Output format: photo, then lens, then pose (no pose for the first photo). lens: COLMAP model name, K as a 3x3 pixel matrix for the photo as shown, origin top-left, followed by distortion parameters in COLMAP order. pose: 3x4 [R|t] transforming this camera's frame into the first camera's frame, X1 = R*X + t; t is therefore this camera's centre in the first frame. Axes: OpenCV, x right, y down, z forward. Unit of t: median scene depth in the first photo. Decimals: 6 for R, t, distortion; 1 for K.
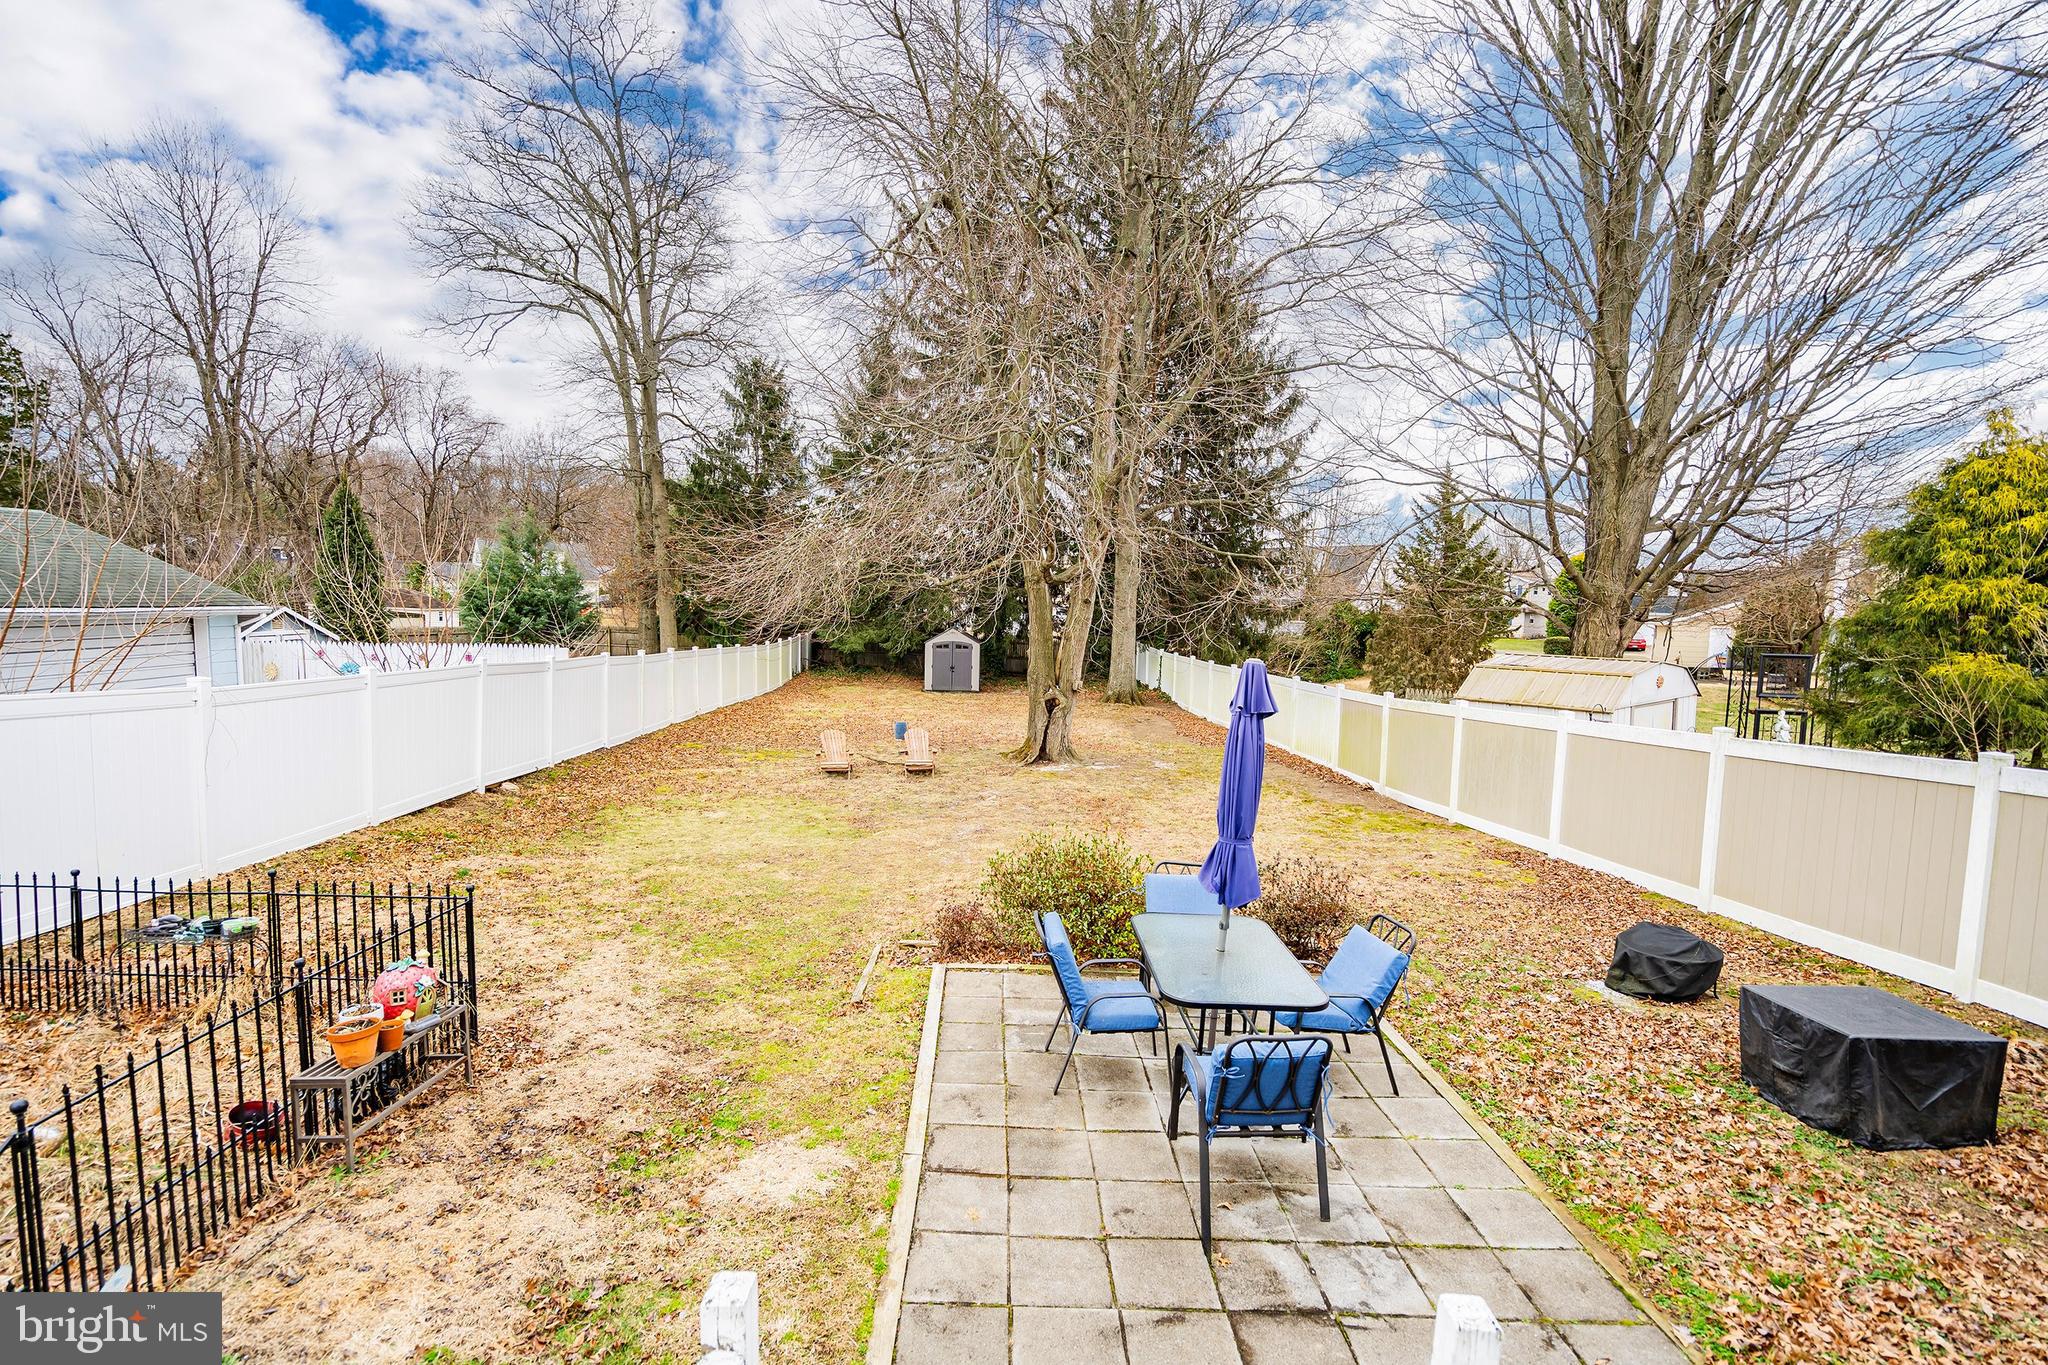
lens RADIAL K [[963.7, 0, 1010.4], [0, 963.7, 676.7], [0, 0, 1]] dist [-0.002265, -0.000302]
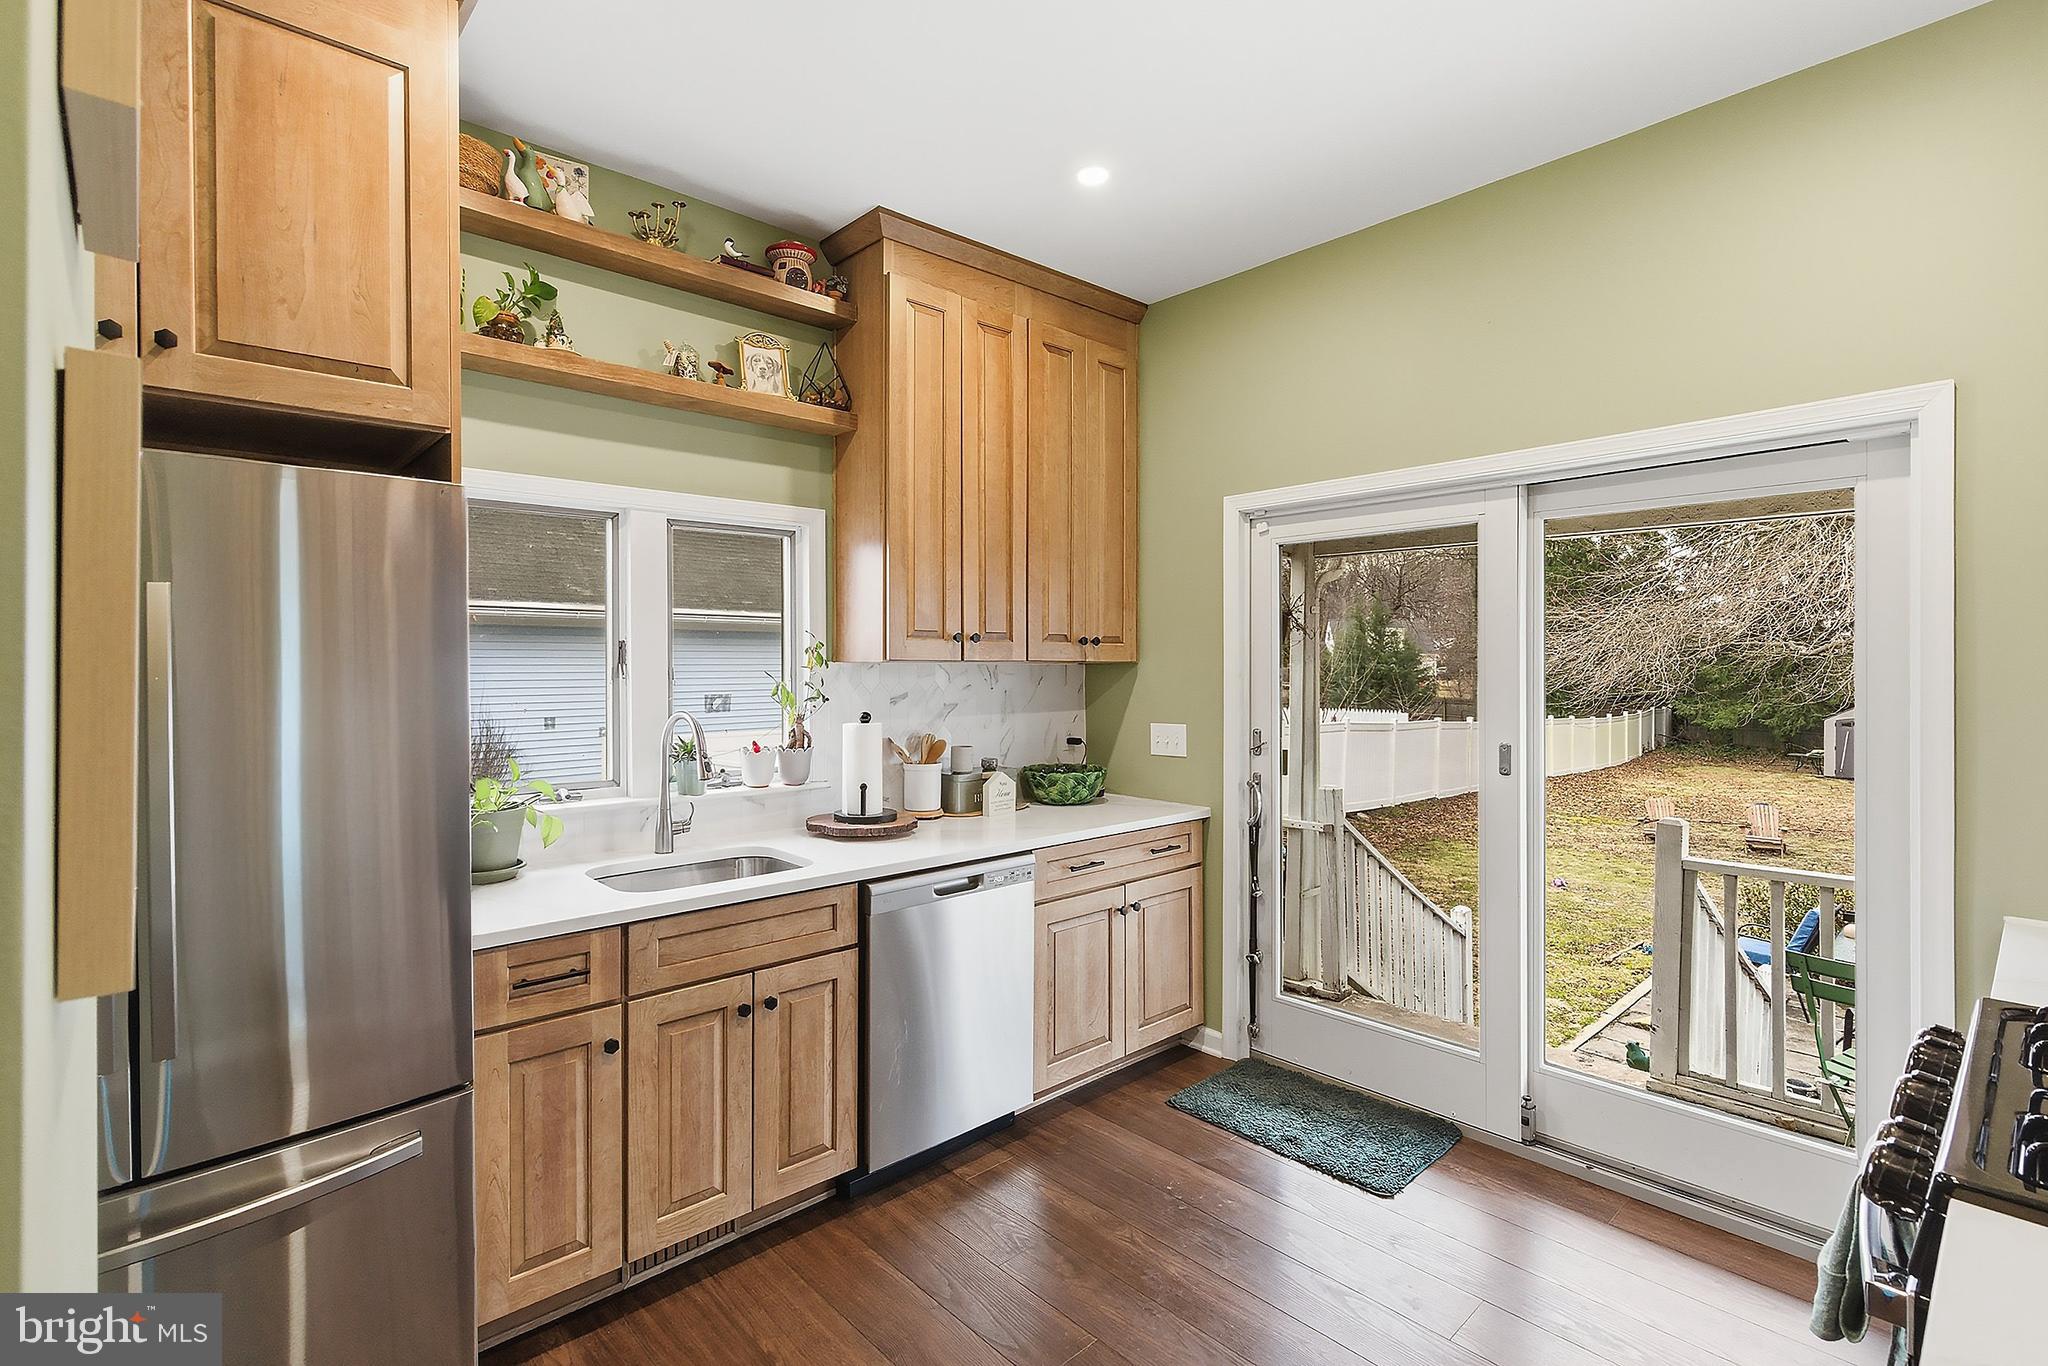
lens RADIAL K [[963.7, 0, 1010.4], [0, 963.7, 677.2], [0, 0, 1]] dist [-0.002265, -0.000302]
pose [[0.682469, -0.008646, -0.730863, 0.045075], [-0.045485, 0.997490, -0.054274, 0.006296], [0.729498, 0.070284, 0.680363, -0.100765]]
